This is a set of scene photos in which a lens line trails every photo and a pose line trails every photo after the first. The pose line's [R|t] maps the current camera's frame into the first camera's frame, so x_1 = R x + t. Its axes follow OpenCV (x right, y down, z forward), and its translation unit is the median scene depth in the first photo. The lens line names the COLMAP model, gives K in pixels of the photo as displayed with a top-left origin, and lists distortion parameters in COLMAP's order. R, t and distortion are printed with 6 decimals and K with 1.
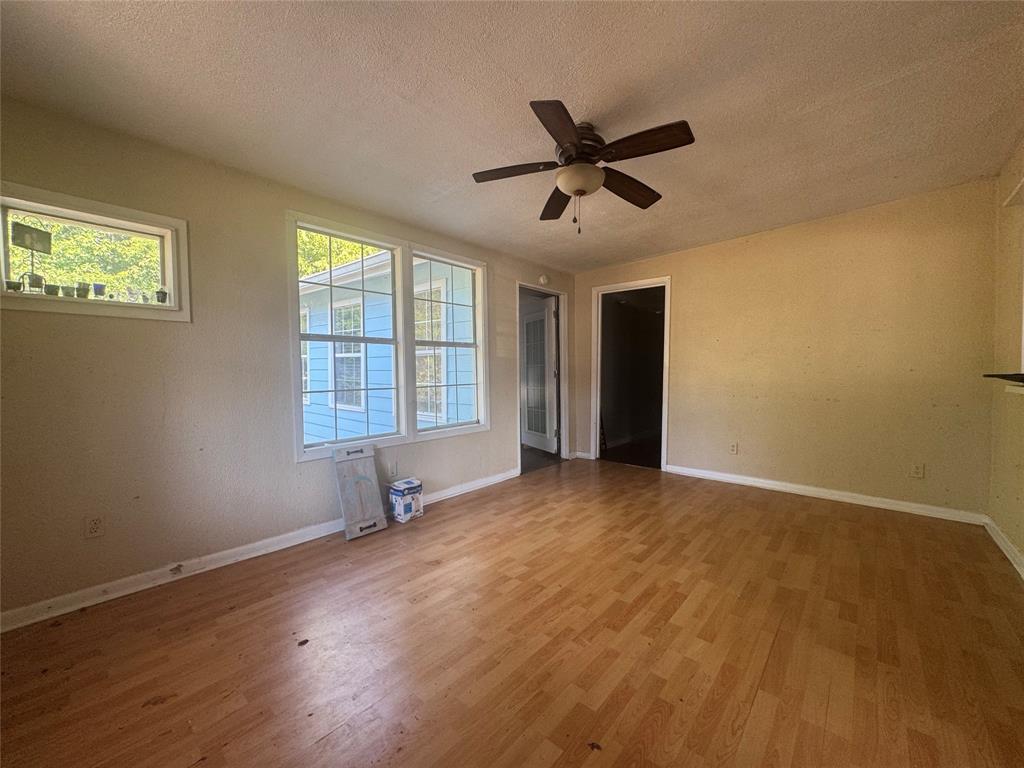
lens RADIAL K [[412.7, 0, 512.5], [0, 412.7, 385.5], [0, 0, 1]] dist [-0.001315, 0.000004]
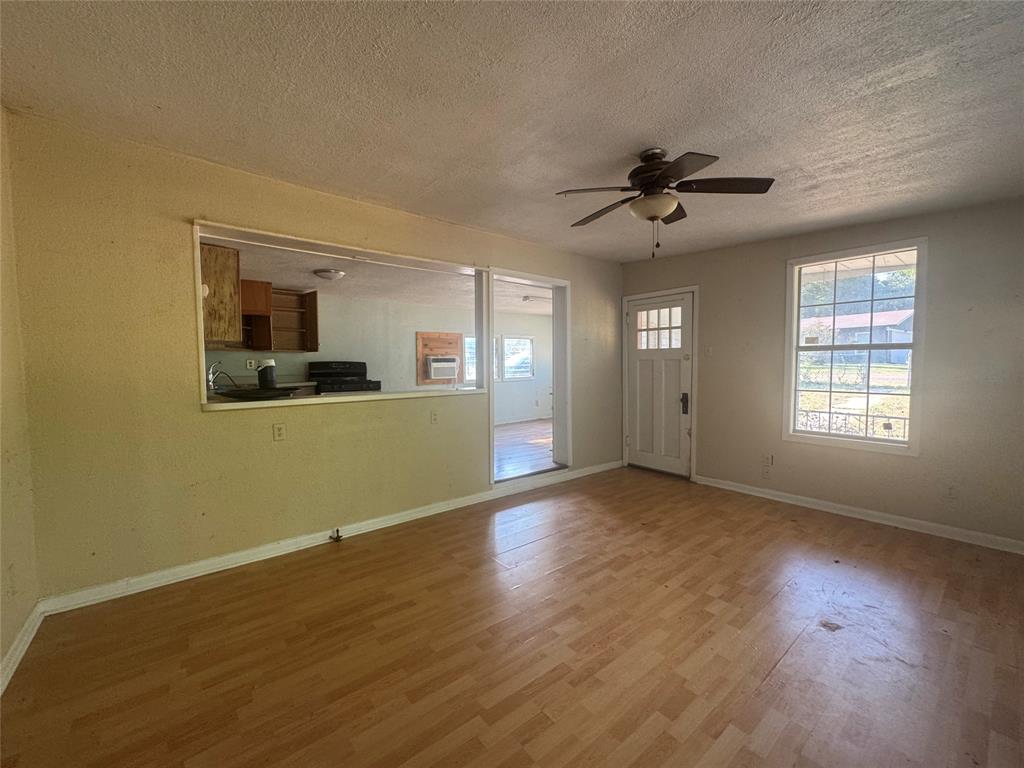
lens RADIAL K [[412.7, 0, 512.3], [0, 412.7, 385.5], [0, 0, 1]] dist [-0.001315, 0.000004]
pose [[-0.985371, -0.006006, 0.170315, 0.320904], [0.009595, 0.995838, 0.090630, -0.137888], [-0.170151, 0.090939, -0.981213, 2.005750]]
